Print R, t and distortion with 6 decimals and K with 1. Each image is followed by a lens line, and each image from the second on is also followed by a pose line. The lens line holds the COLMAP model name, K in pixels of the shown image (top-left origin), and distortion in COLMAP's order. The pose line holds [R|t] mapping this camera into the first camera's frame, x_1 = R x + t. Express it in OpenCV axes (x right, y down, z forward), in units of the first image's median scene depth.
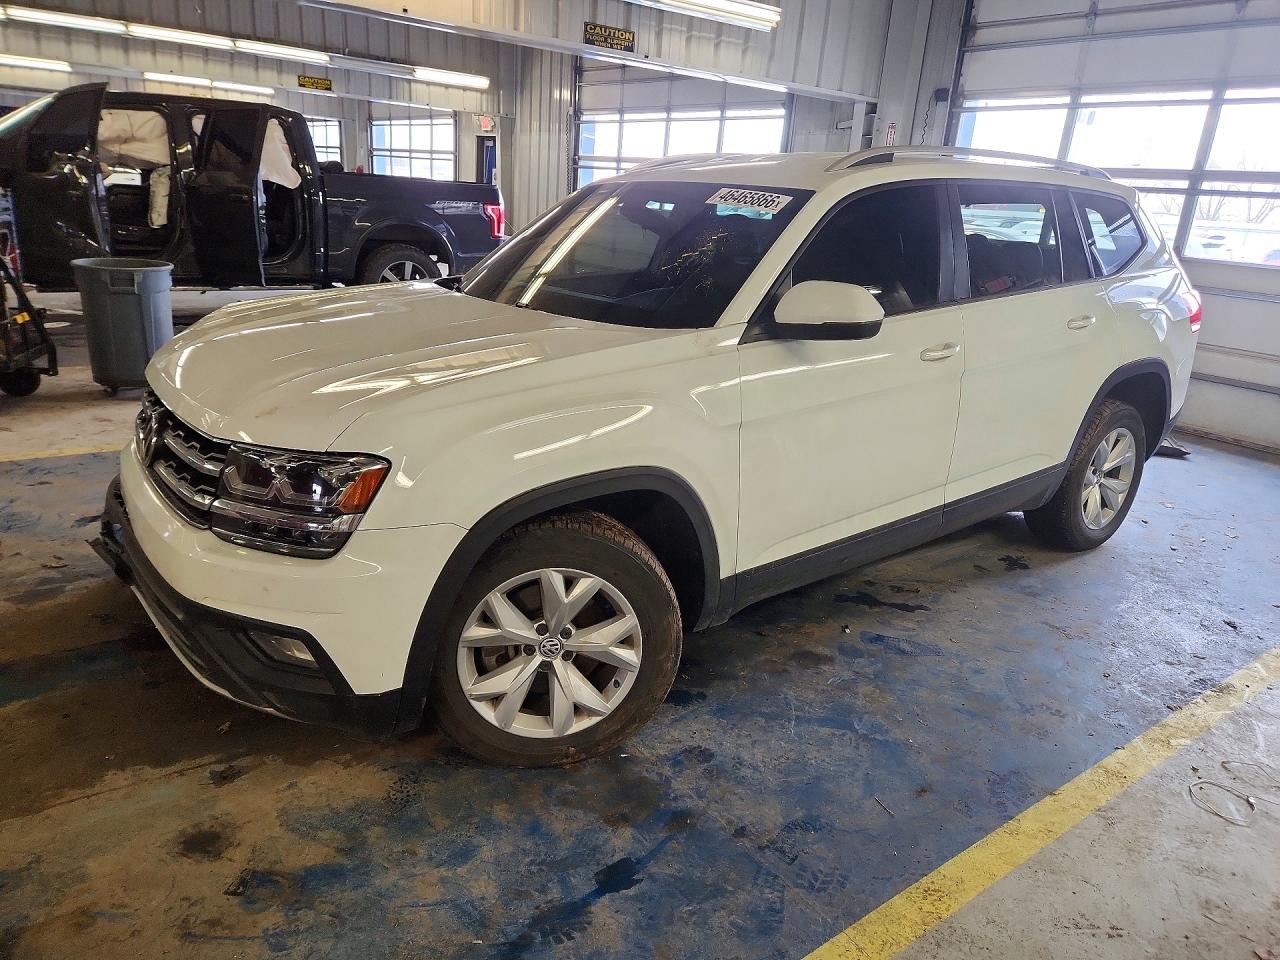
lens RADIAL K [[946.4, 0, 640.0], [0, 946.4, 480.0], [0, 0, 1]] dist [0.004811, 0.002463]
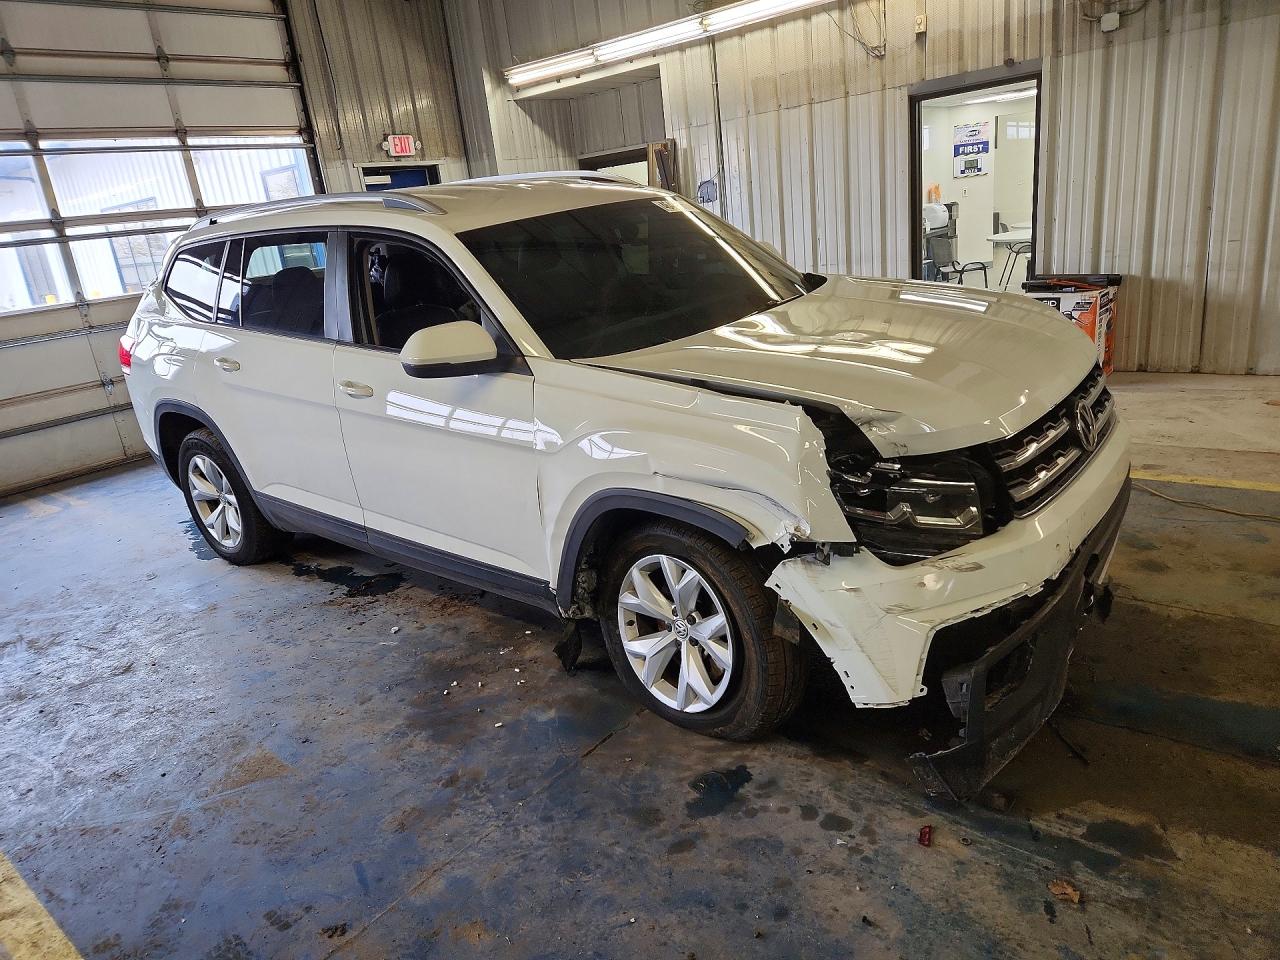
lens RADIAL K [[849.0, 0, 639.6], [0, 849.0, 515.8], [0, 0, 1]] dist [-0.006912, -0.003420]
pose [[-0.290165, -0.360920, 0.886308, -0.779343], [0.367789, 0.812965, 0.451463, -0.360231], [-0.883479, 0.456973, -0.103151, 1.004766]]
